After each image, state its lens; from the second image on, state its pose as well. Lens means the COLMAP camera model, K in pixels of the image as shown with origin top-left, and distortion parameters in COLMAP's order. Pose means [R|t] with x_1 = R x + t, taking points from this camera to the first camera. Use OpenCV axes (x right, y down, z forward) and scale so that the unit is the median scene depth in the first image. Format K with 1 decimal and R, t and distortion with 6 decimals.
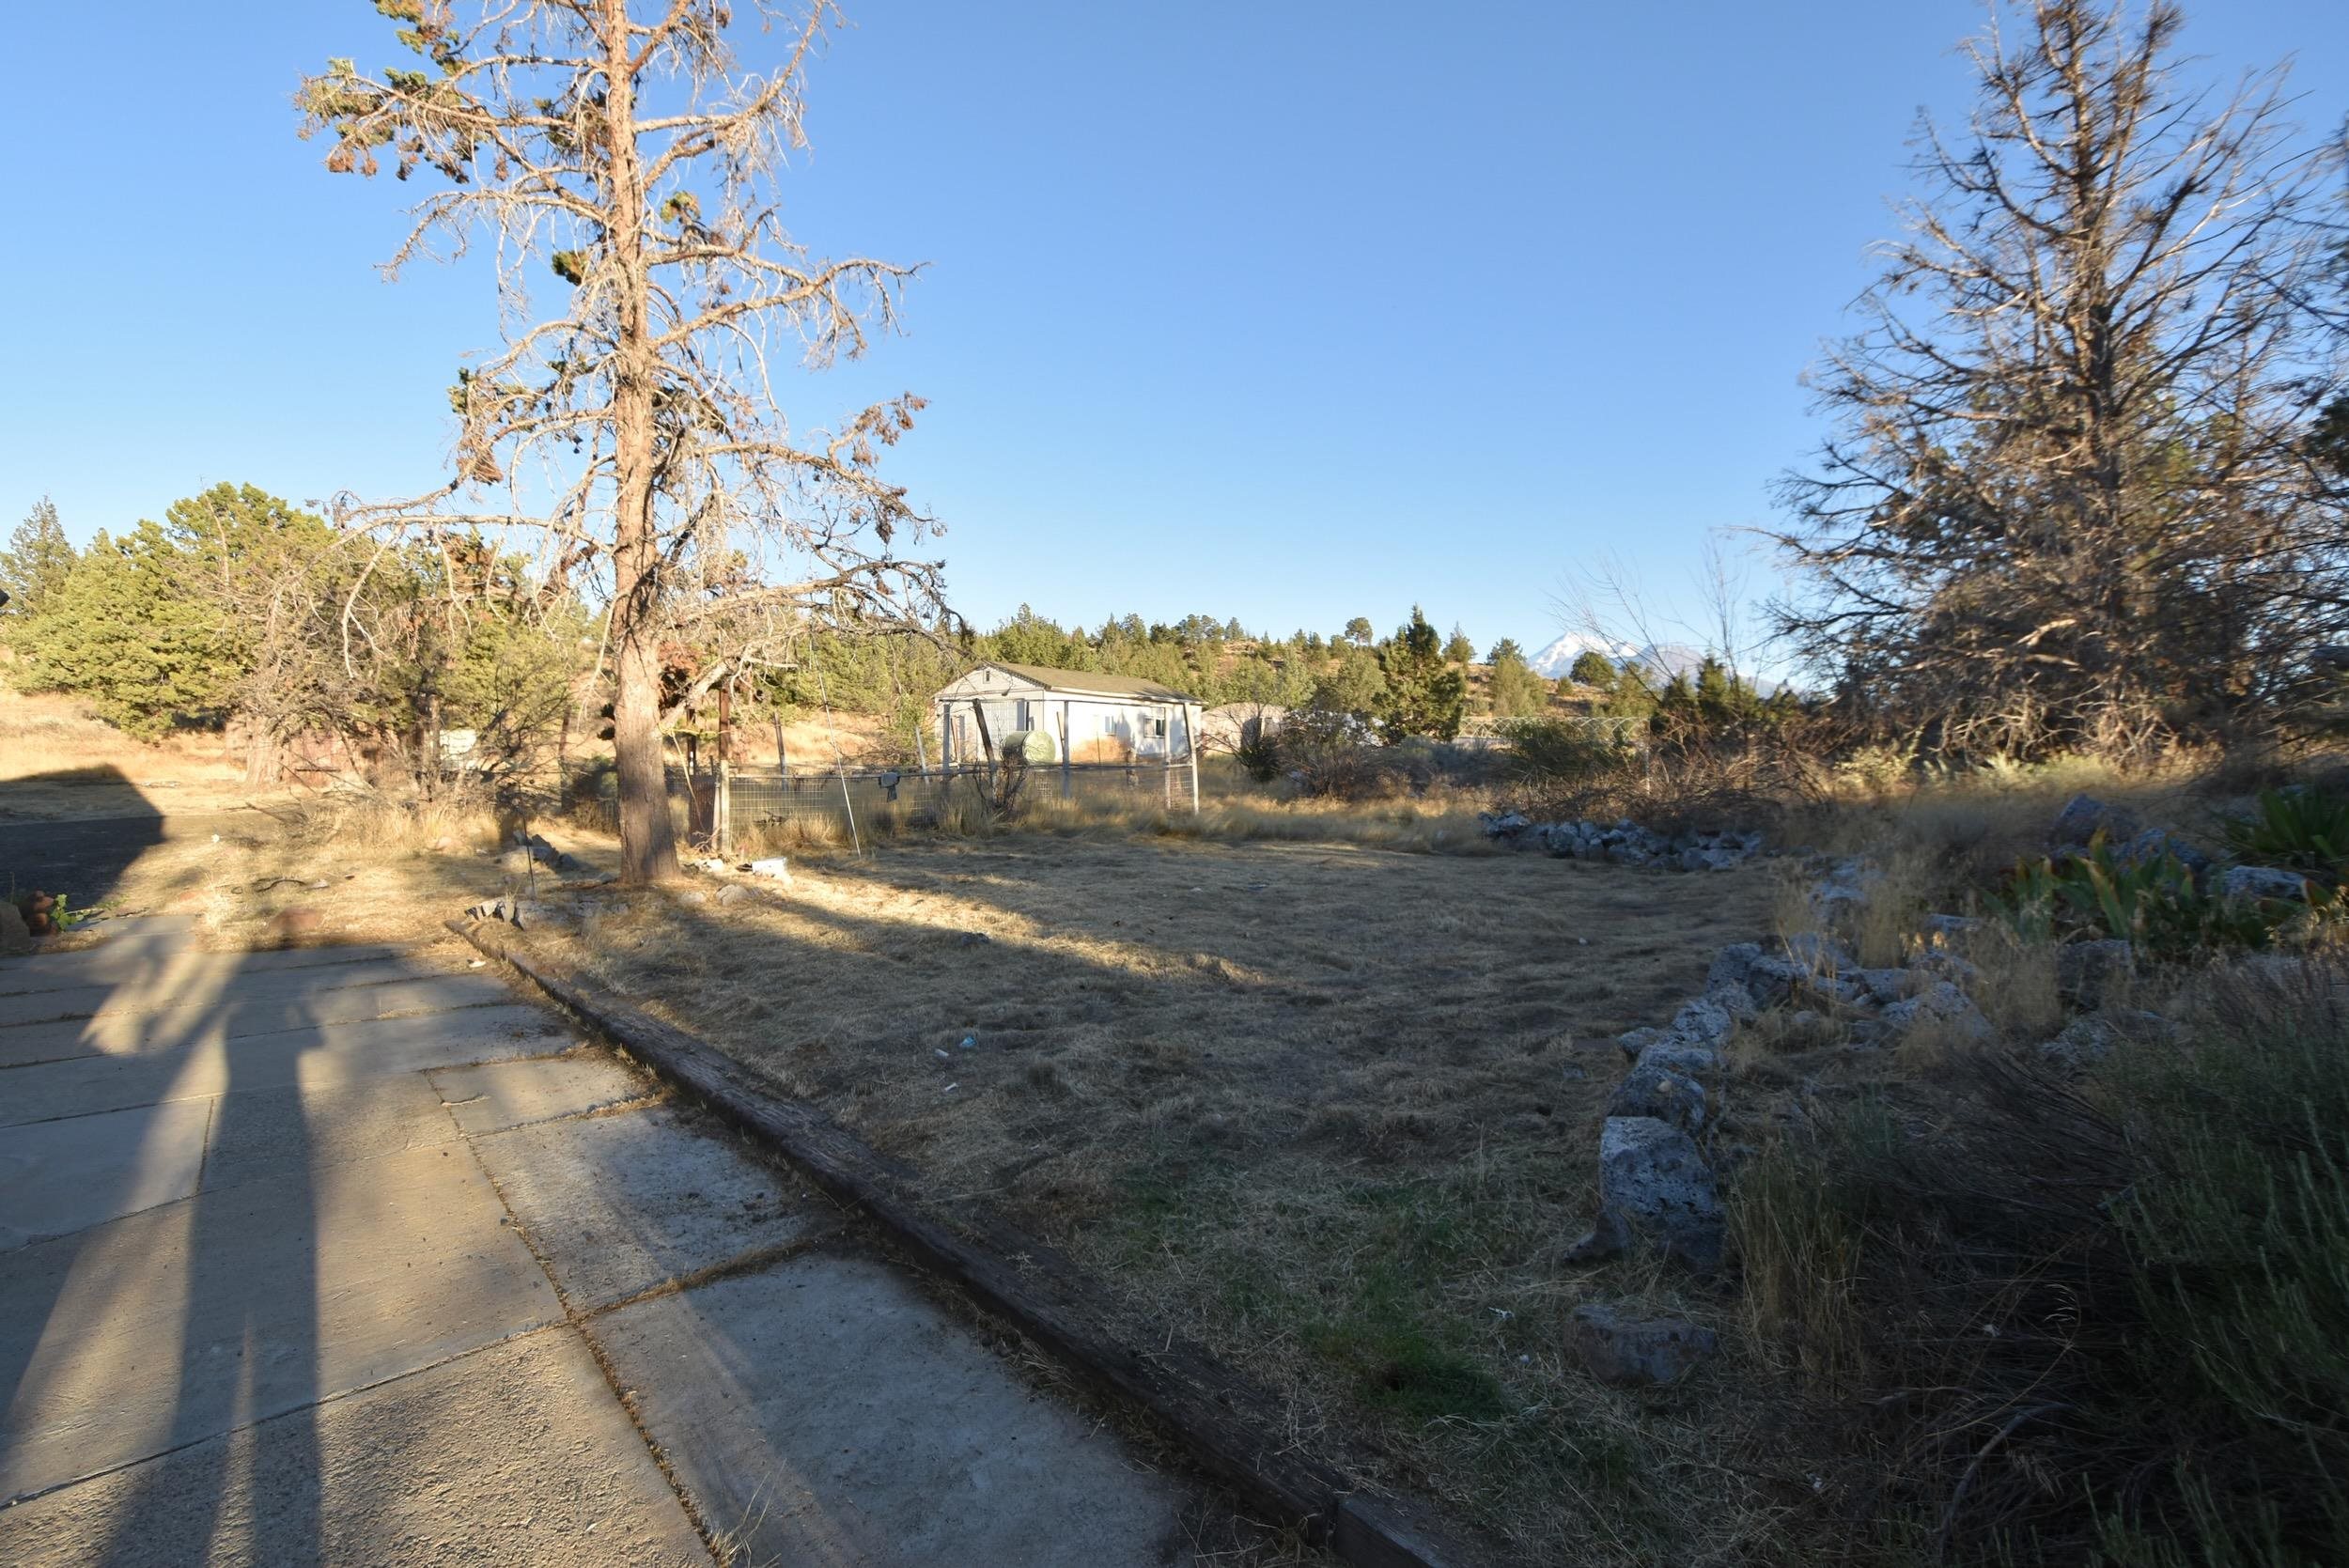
lens RADIAL K [[1026.3, 0, 1159.7], [0, 1026.3, 797.4], [0, 0, 1]] dist [-0.001335, -0.002015]
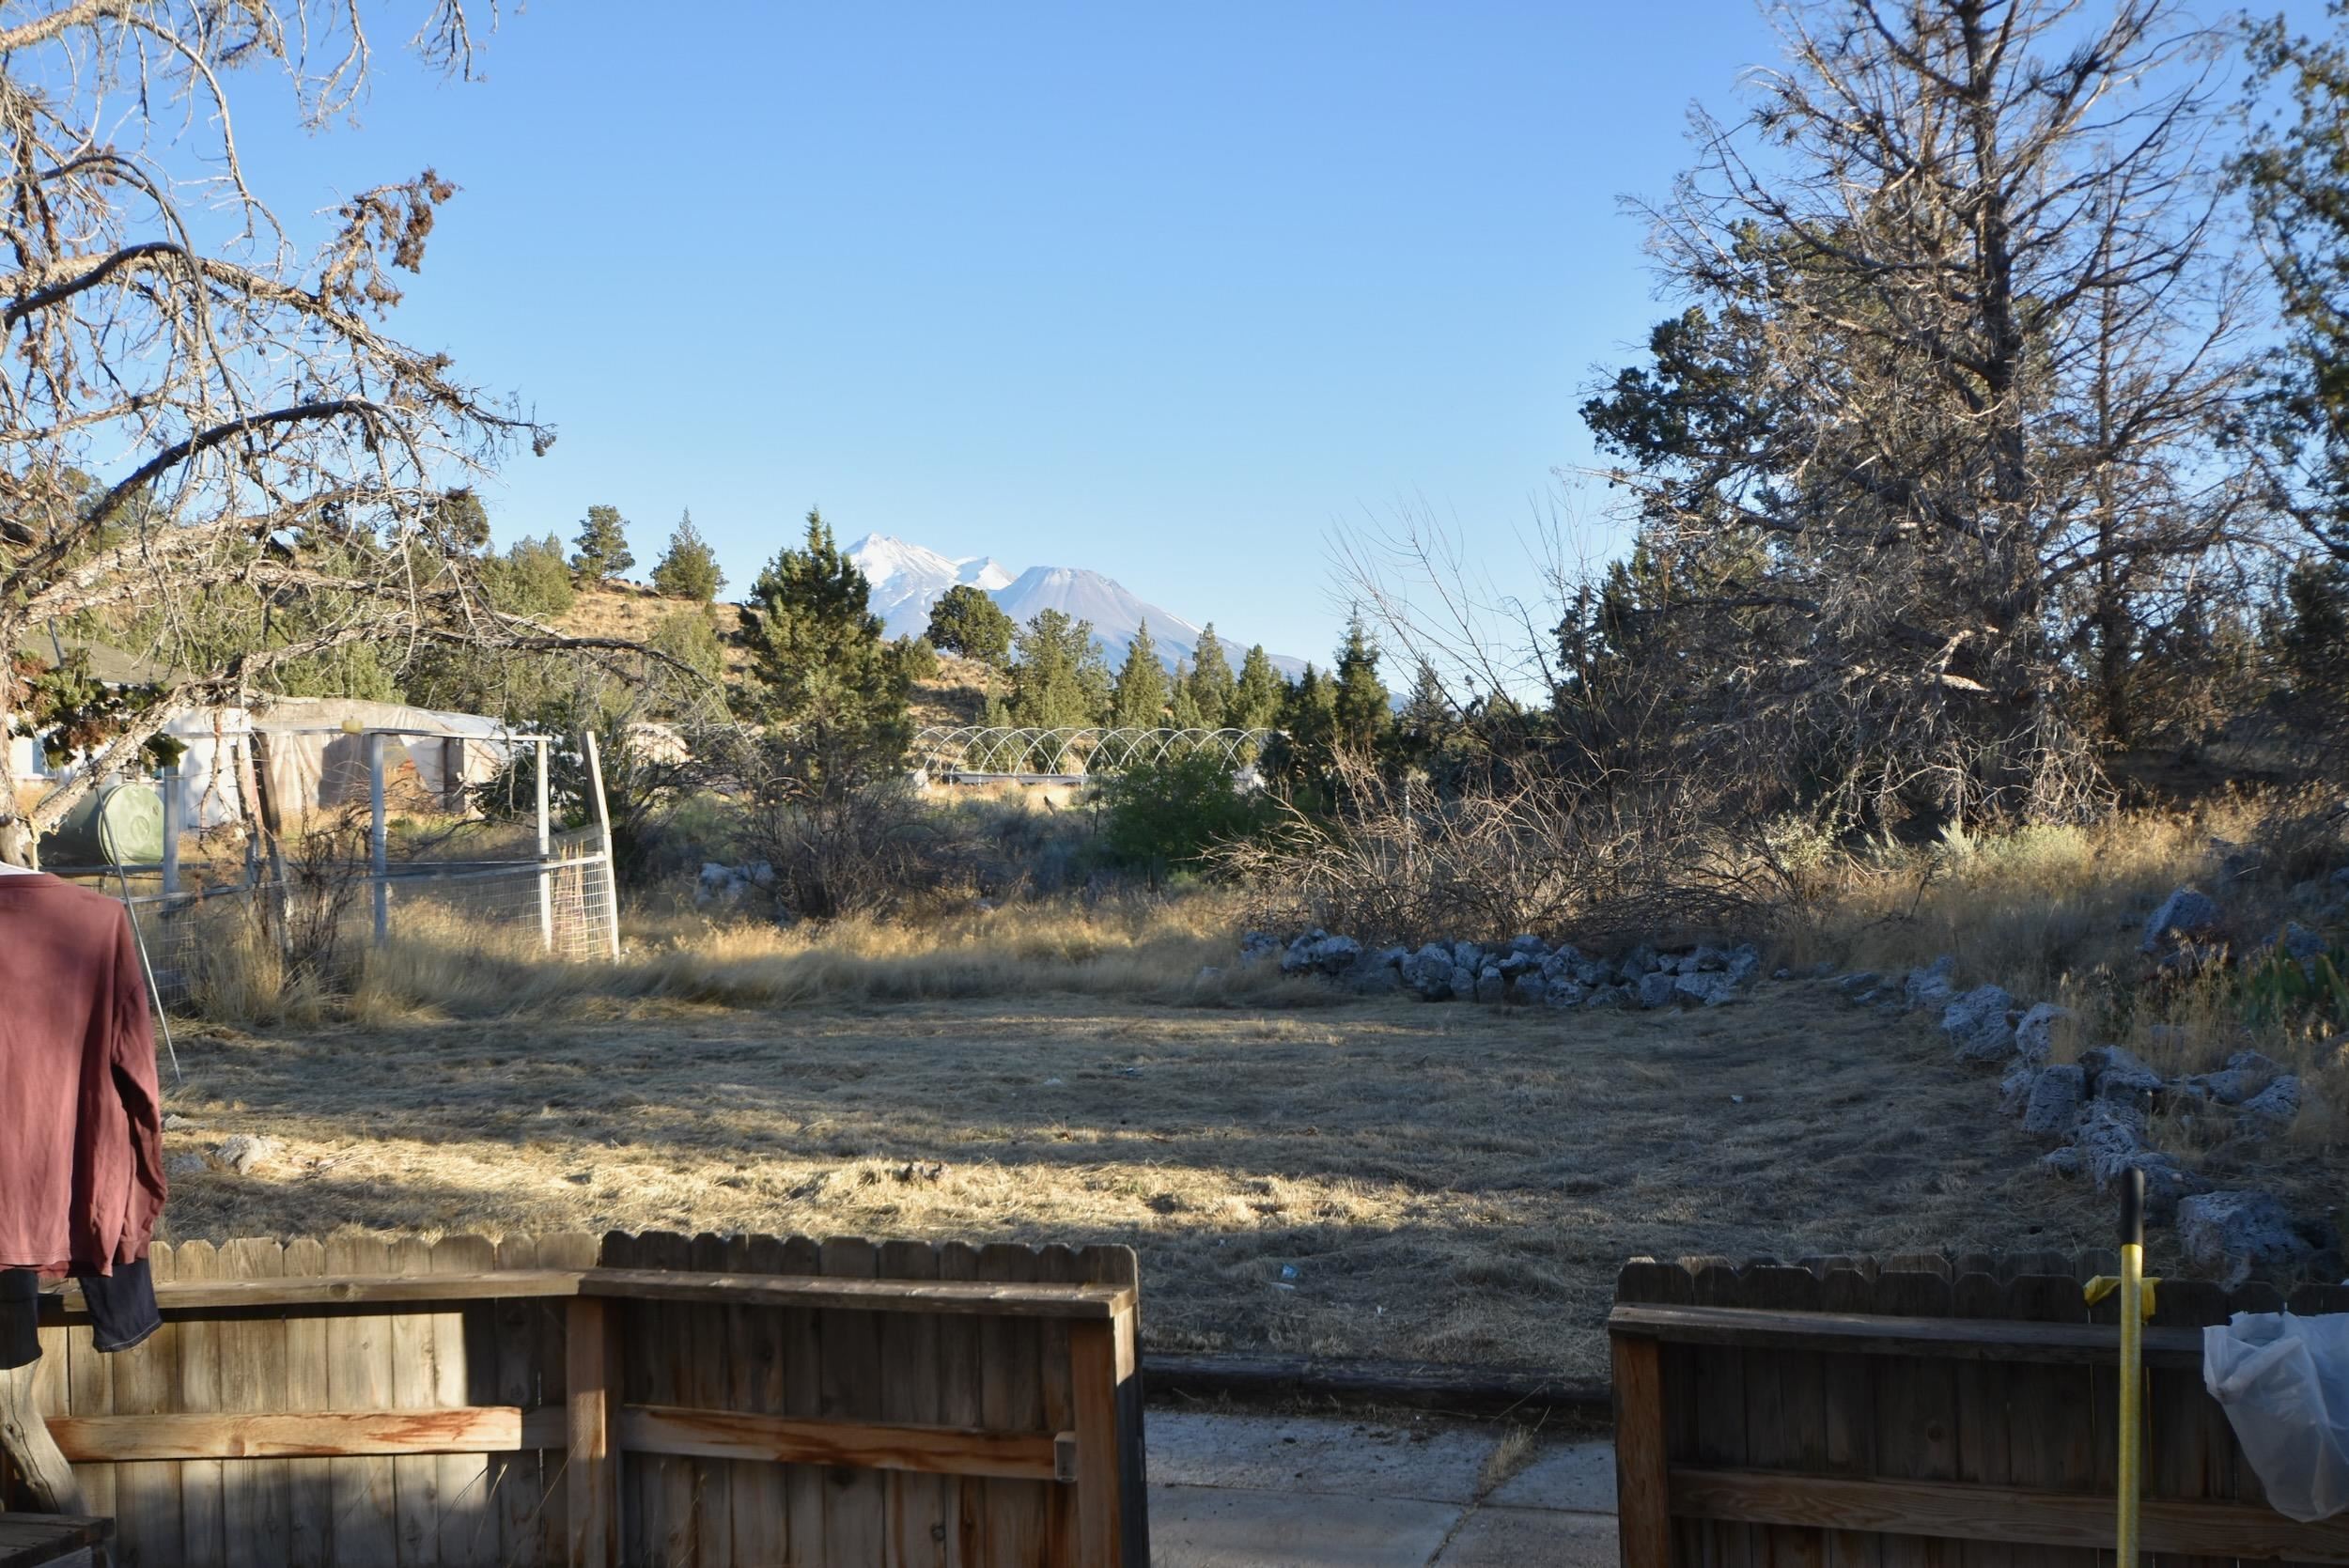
lens RADIAL K [[2339.6, 0, 1166.9], [0, 2339.6, 786.5], [0, 0, 1]] dist [0.004659, 0.000000]
pose [[0.886150, -0.008873, 0.463314, -0.374000], [0.032033, 0.998598, -0.042143, -0.014954], [-0.462291, 0.052187, 0.885191, -0.171008]]
